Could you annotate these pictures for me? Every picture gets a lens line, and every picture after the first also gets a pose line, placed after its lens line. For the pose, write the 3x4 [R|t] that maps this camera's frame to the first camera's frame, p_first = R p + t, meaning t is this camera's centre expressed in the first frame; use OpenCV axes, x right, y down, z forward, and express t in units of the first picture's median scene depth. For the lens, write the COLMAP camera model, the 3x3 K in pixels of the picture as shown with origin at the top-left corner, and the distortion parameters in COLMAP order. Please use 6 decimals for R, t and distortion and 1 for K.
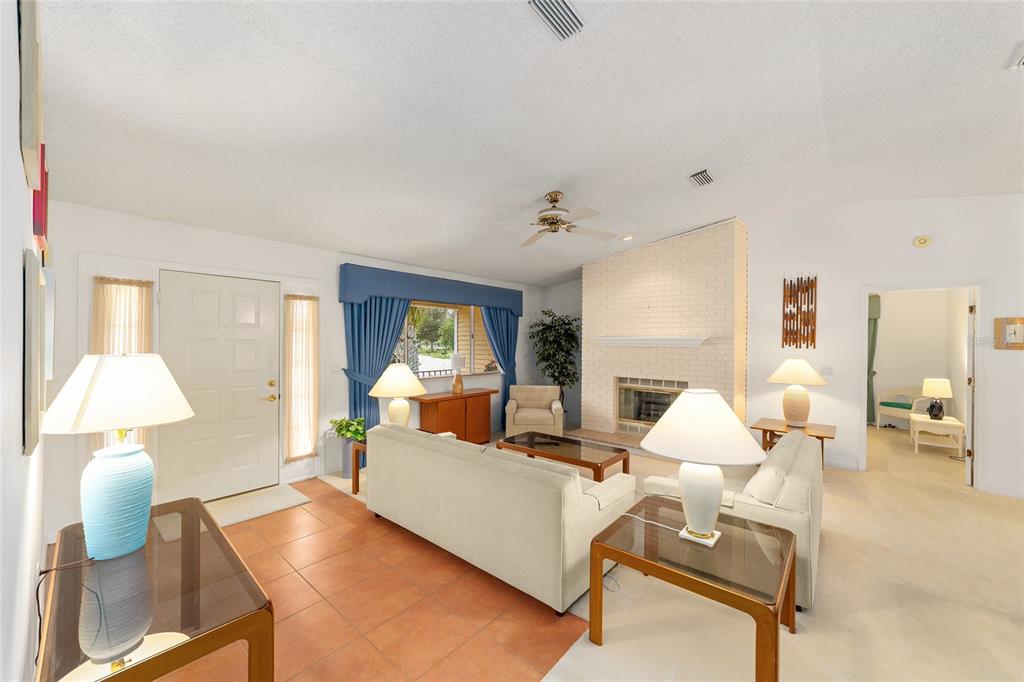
lens RADIAL K [[393.5, 0, 509.4], [0, 393.5, 346.4], [0, 0, 1]] dist [-0.009742, 0.000390]
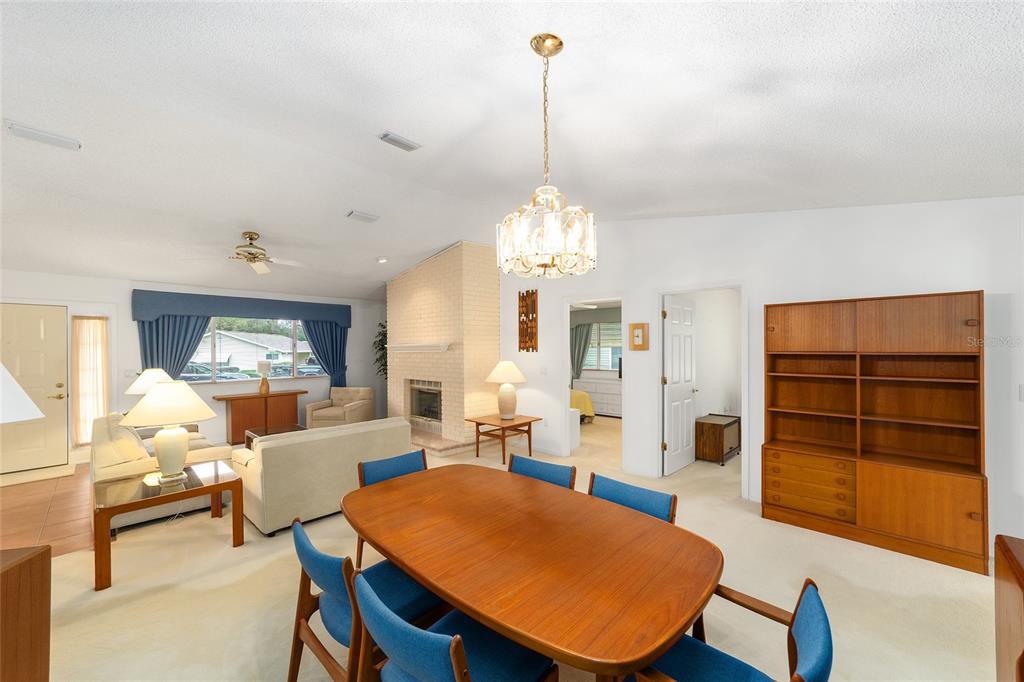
lens RADIAL K [[393.5, 0, 509.4], [0, 393.5, 346.4], [0, 0, 1]] dist [-0.009742, 0.000390]
pose [[0.998438, -0.015011, -0.053818, 0.771553], [0.014064, 0.999740, -0.017933, 0.008528], [0.054073, 0.017148, 0.998390, -0.161169]]
